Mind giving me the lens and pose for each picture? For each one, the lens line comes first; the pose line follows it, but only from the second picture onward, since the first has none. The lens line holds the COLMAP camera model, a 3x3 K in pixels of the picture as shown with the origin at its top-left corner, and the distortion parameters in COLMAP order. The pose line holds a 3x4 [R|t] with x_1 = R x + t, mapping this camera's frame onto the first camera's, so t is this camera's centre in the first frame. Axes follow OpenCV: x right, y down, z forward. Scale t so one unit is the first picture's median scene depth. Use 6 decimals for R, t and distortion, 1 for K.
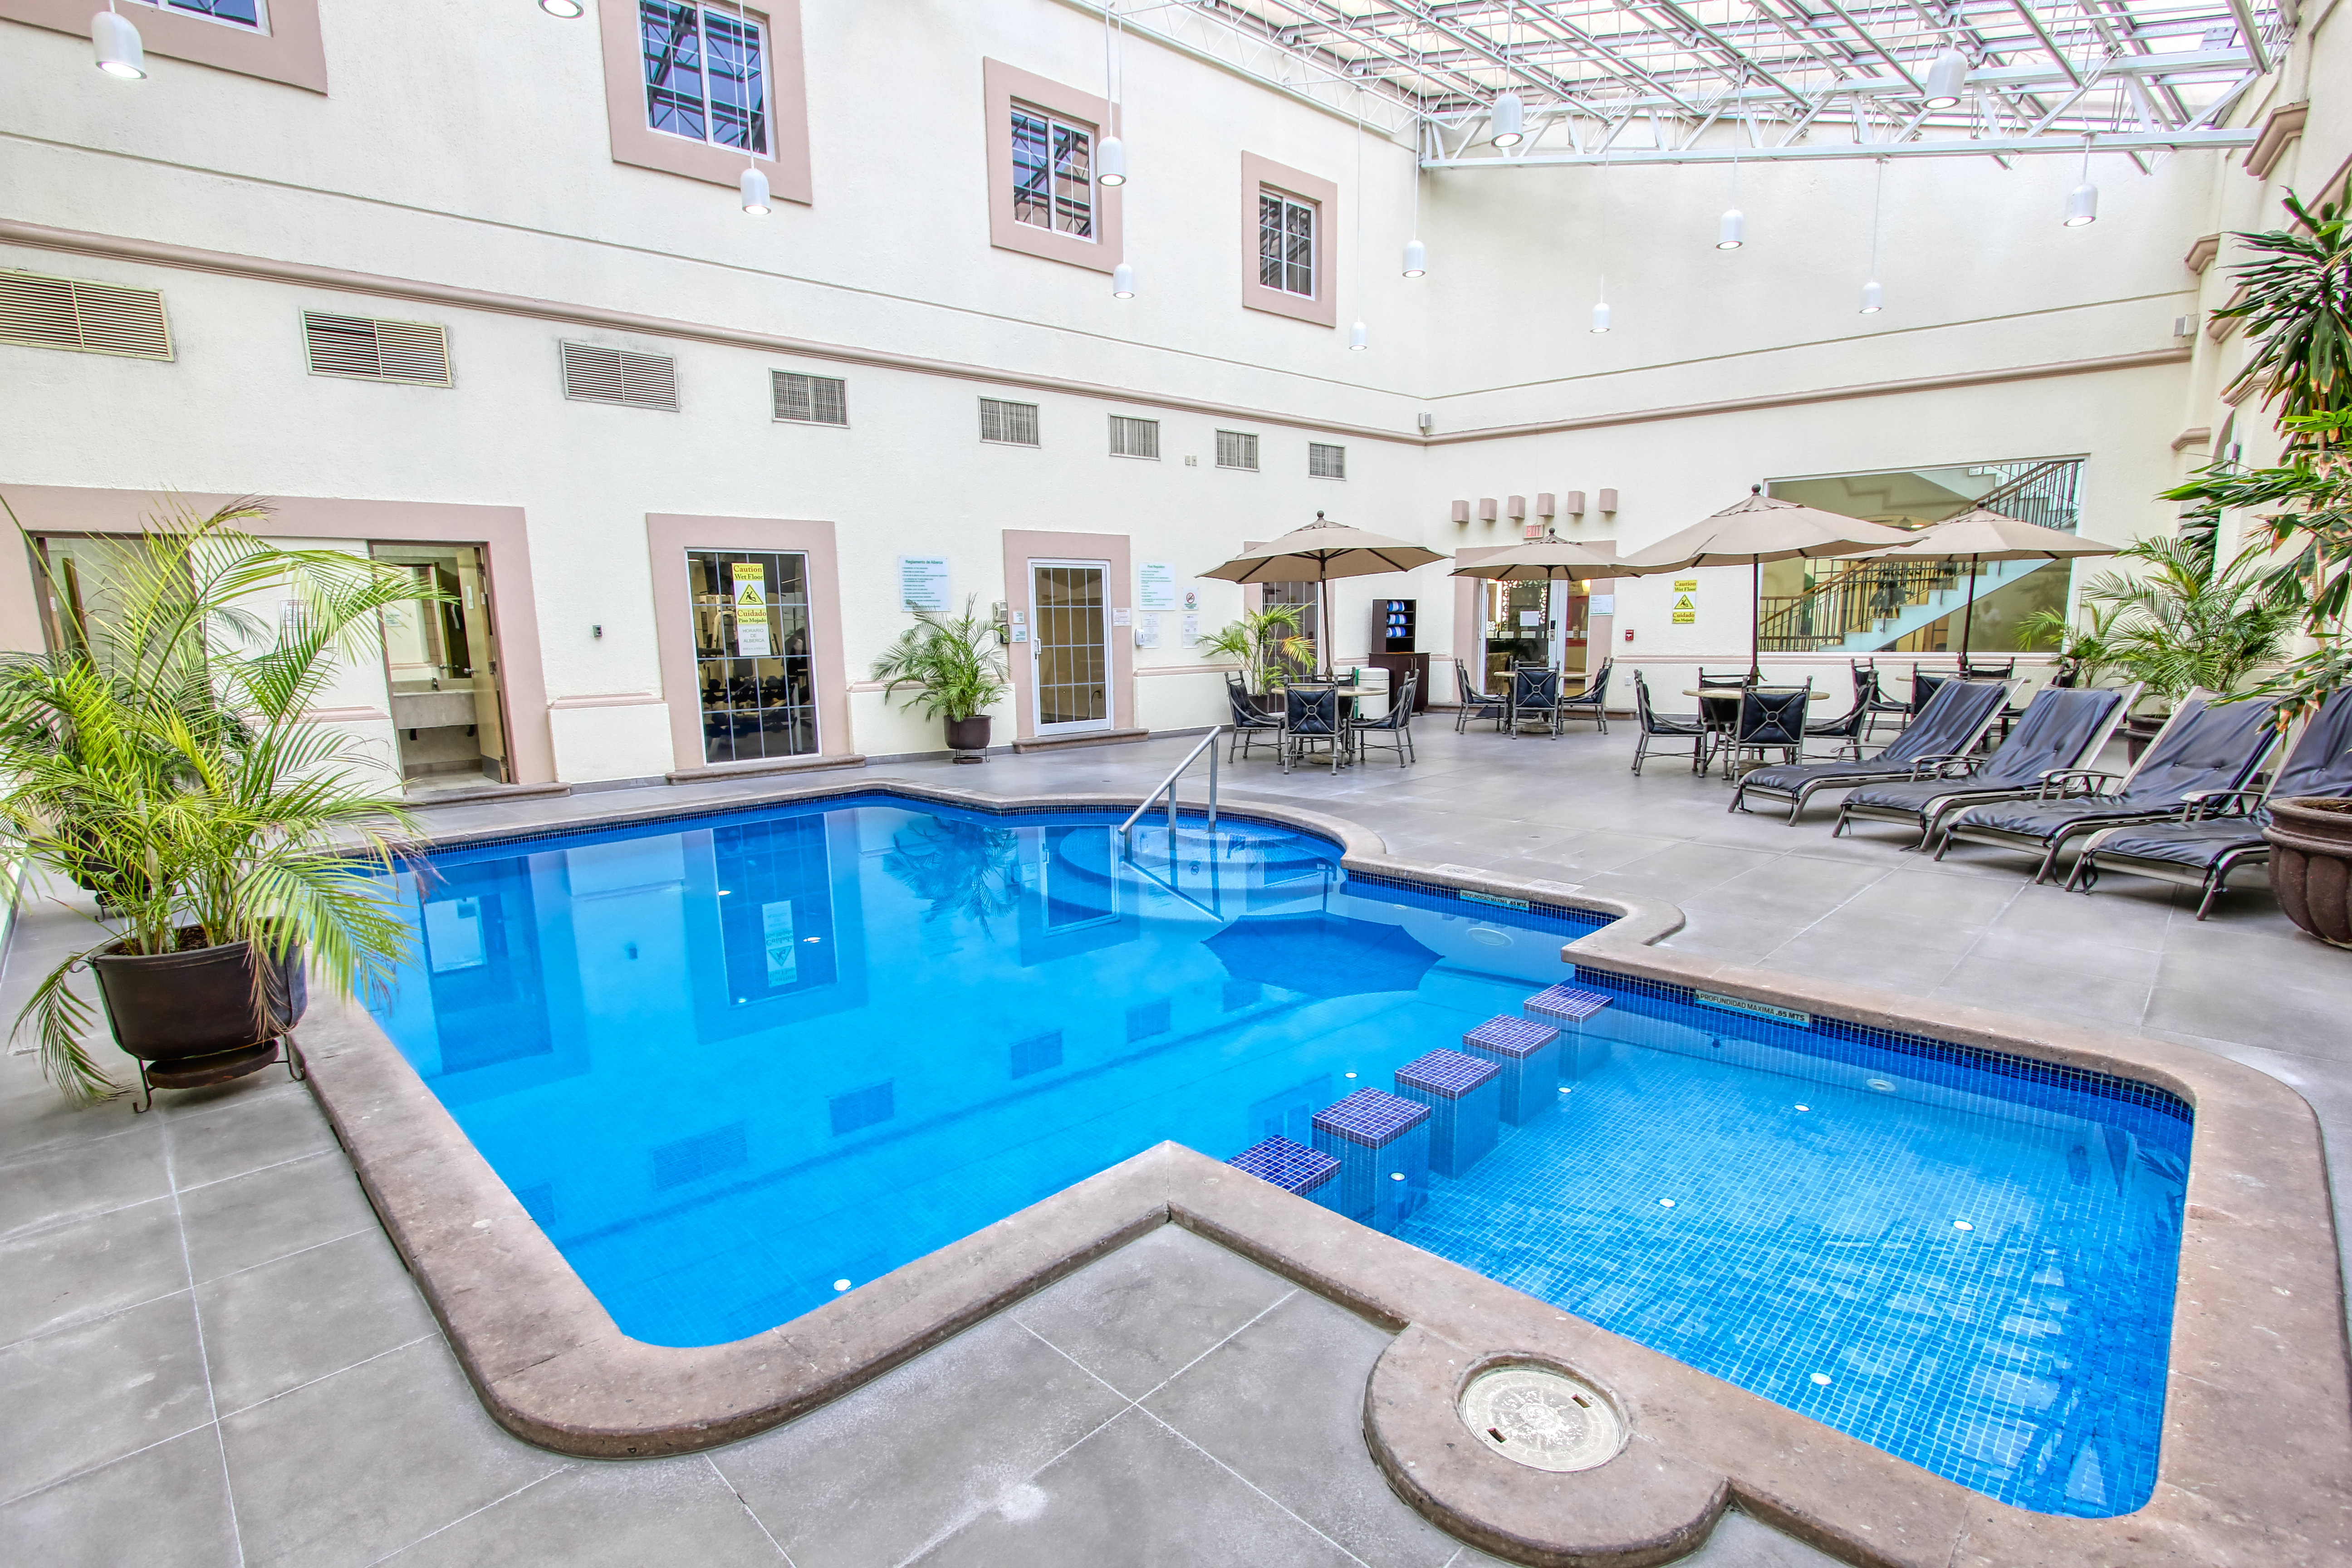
lens RADIAL K [[1076.7, 0, 1182.5], [0, 1076.7, 790.2], [0, 0, 1]] dist [-0.000678, -0.000110]
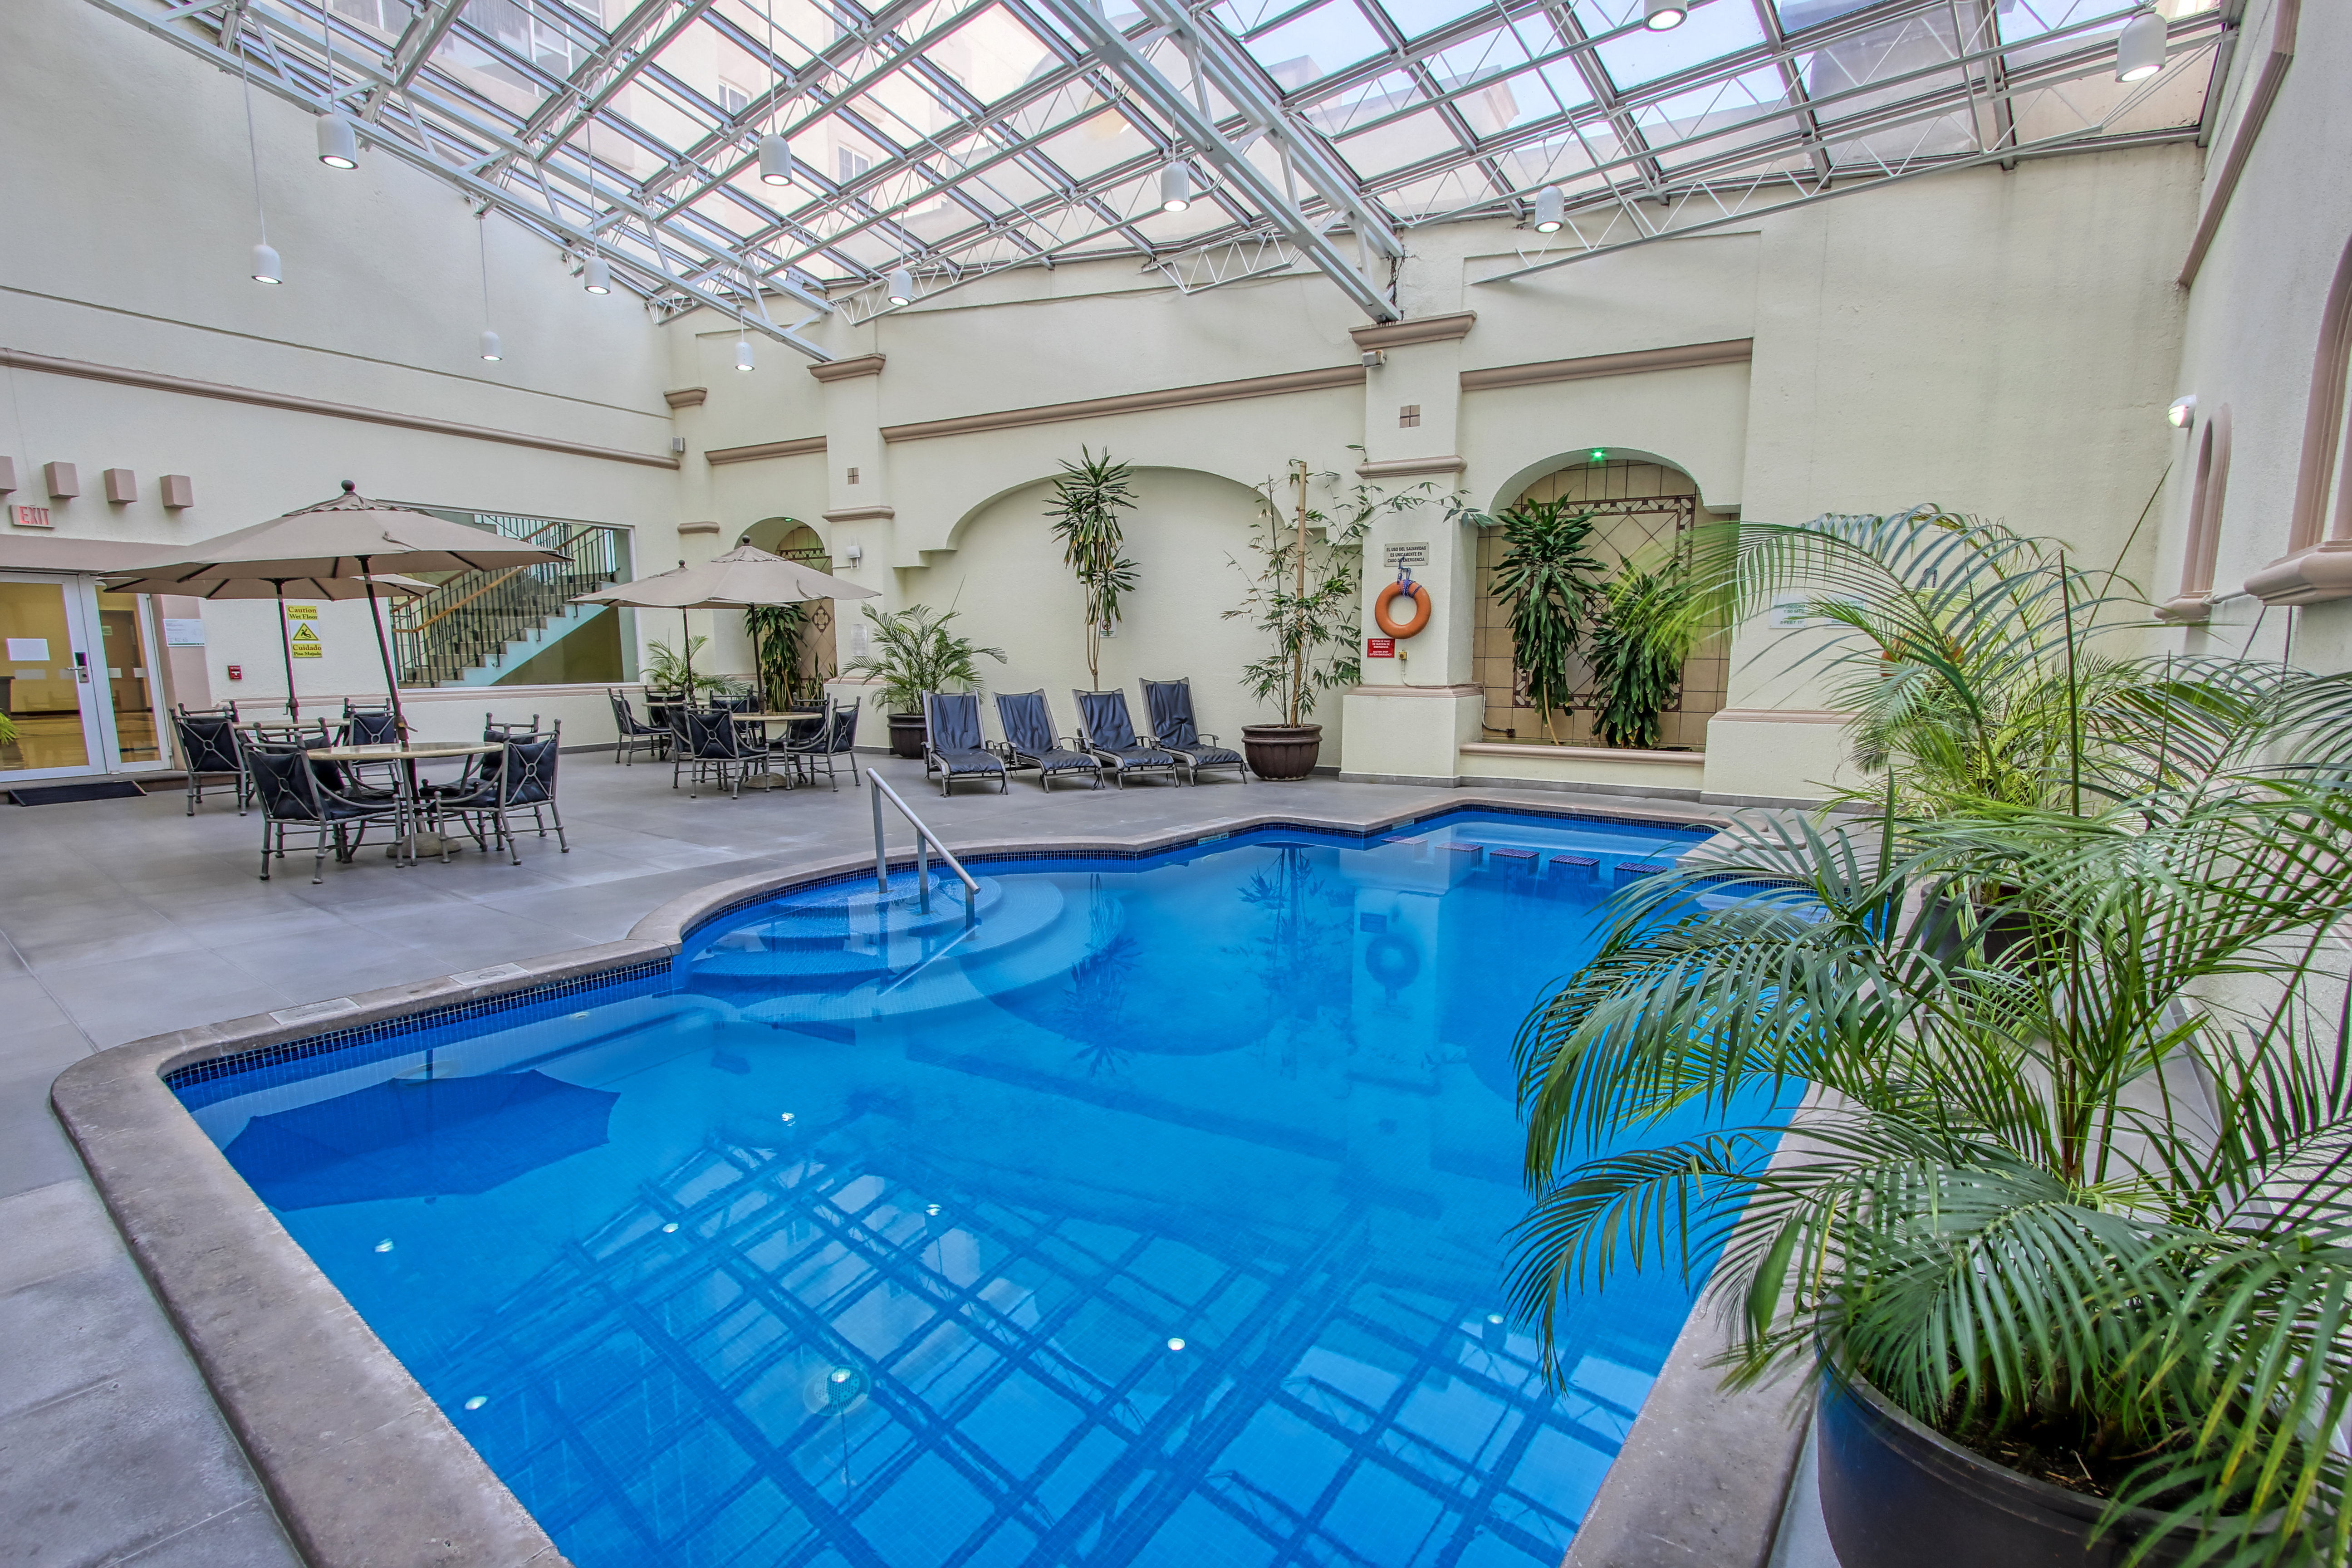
lens RADIAL K [[1076.7, 0, 1162.8], [0, 1076.7, 801.4], [0, 0, 1]] dist [-0.000678, -0.000110]
pose [[-0.084570, -0.126044, 0.988413, -0.446188], [0.154369, 0.978333, 0.137967, -0.062589], [-0.984387, 0.164249, -0.063280, 0.445565]]
